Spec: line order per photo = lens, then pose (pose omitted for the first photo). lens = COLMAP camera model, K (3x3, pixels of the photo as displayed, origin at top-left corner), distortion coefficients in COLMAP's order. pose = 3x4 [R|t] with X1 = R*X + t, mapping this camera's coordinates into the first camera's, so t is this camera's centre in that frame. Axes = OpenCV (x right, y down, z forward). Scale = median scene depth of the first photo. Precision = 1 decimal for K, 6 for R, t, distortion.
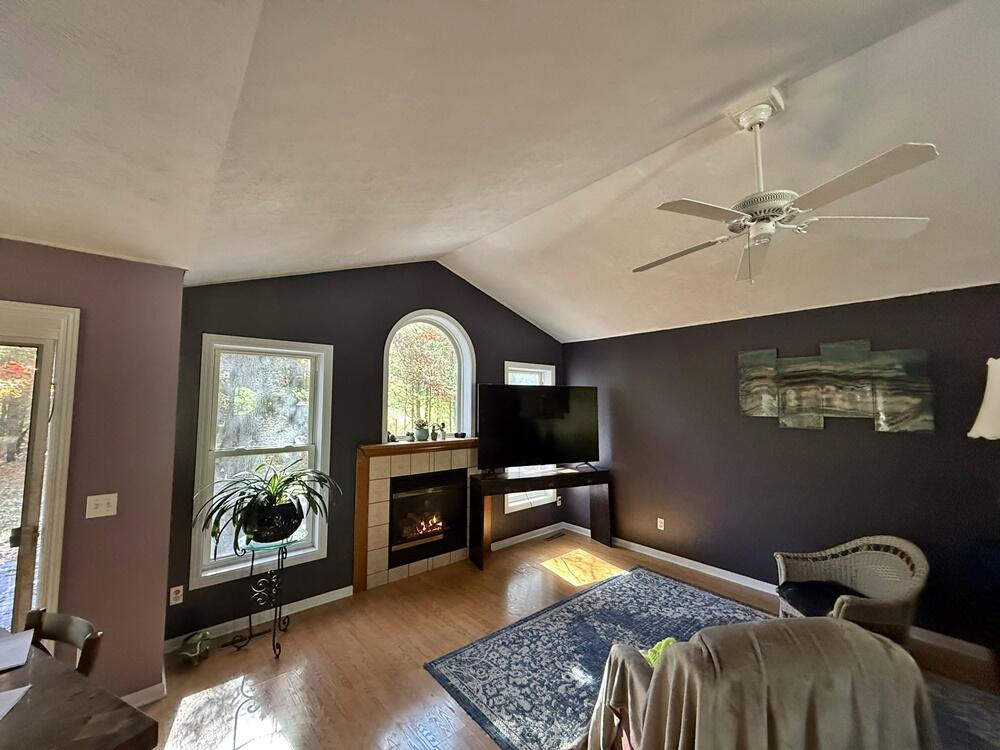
lens RADIAL K [[400.3, 0, 506.2], [0, 400.3, 375.9], [0, 0, 1]] dist [-0.003058, 0.000142]
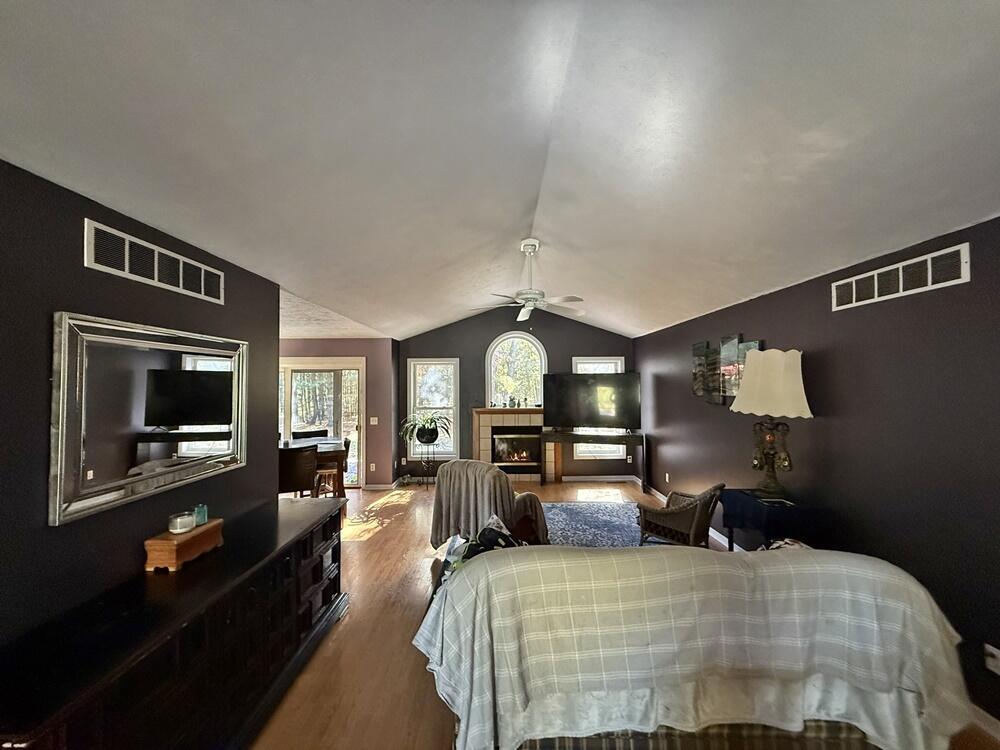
lens RADIAL K [[400.3, 0, 496.2], [0, 400.3, 375.3], [0, 0, 1]] dist [-0.003058, 0.000142]
pose [[0.758216, -0.019897, -0.651700, 0.888549], [0.051729, 0.998219, 0.029706, -0.034097], [0.649948, -0.056235, 0.757895, -0.361245]]
